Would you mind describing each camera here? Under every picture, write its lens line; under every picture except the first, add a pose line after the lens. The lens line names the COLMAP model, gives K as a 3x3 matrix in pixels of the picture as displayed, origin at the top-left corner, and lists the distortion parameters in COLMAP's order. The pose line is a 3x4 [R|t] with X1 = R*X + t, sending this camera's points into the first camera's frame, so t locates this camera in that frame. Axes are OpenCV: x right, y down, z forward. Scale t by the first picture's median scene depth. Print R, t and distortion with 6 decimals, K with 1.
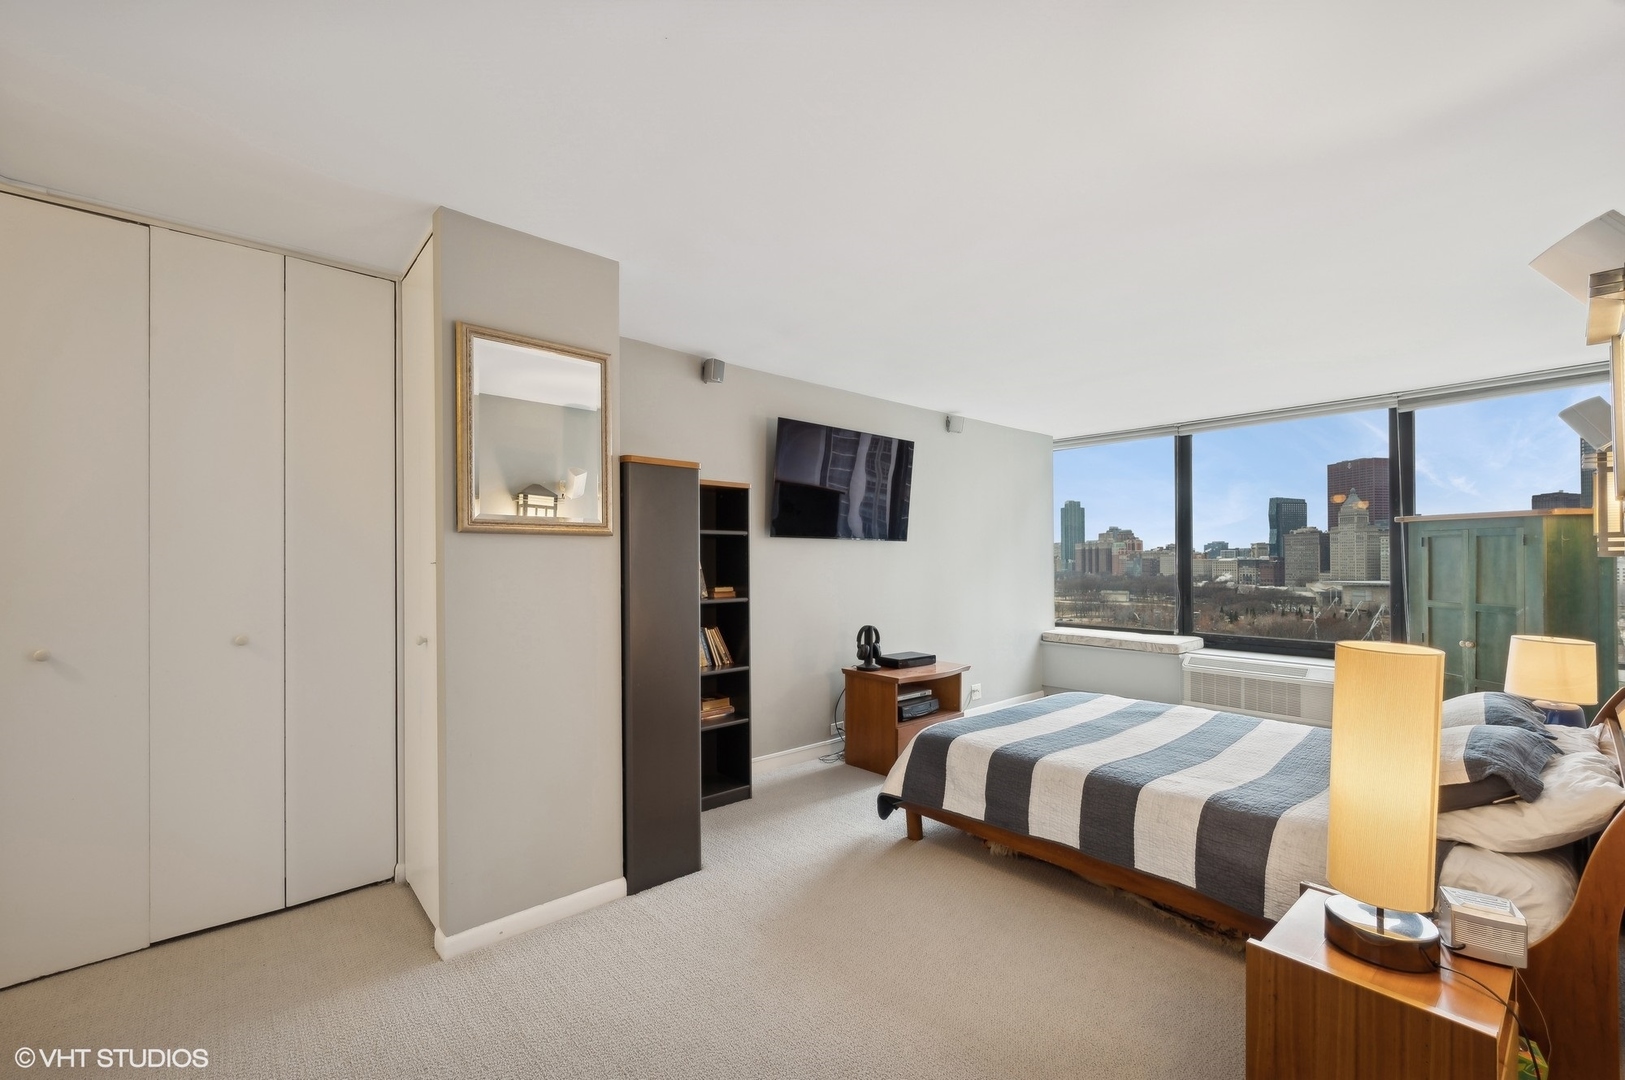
lens RADIAL K [[679.7, 0, 811.4], [0, 679.7, 571.8], [0, 0, 1]] dist [0.001495, 0.000256]
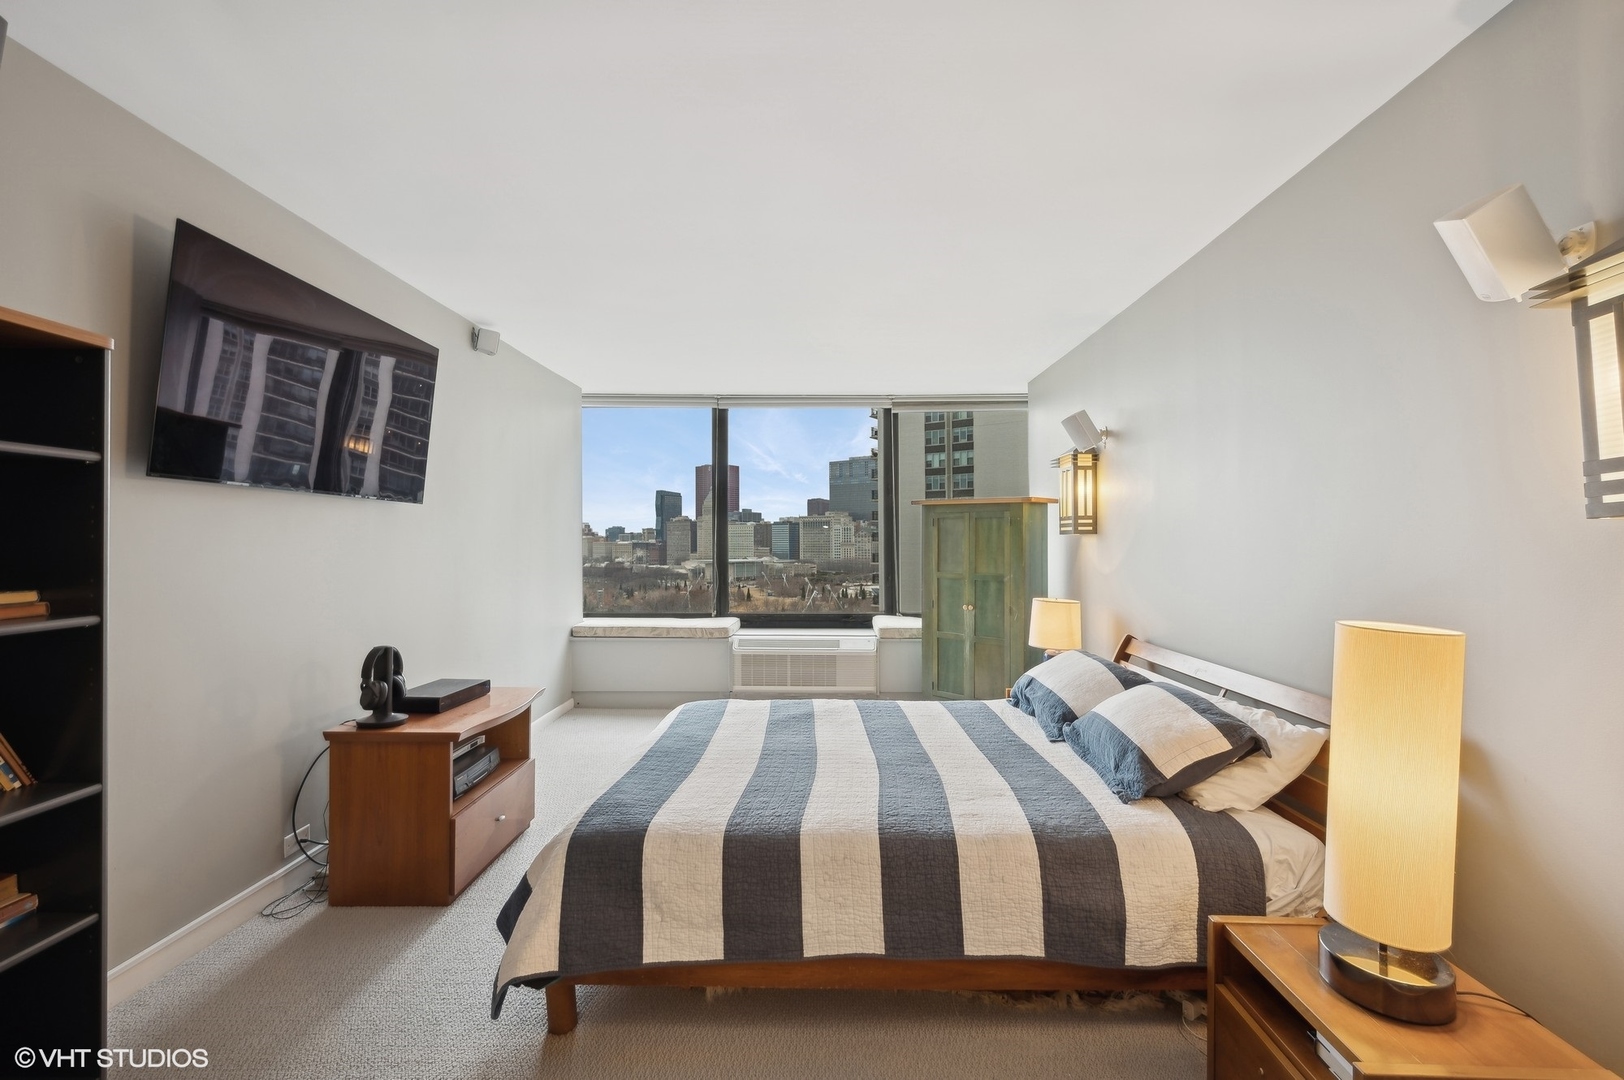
lens RADIAL K [[675.2, 0, 820.2], [0, 675.2, 541.8], [0, 0, 1]] dist [0.001153, 0.000200]
pose [[0.673428, 0.002889, 0.739247, -0.077183], [0.011083, 0.999841, -0.014004, 0.002981], [-0.739170, 0.017624, 0.673288, 0.307609]]
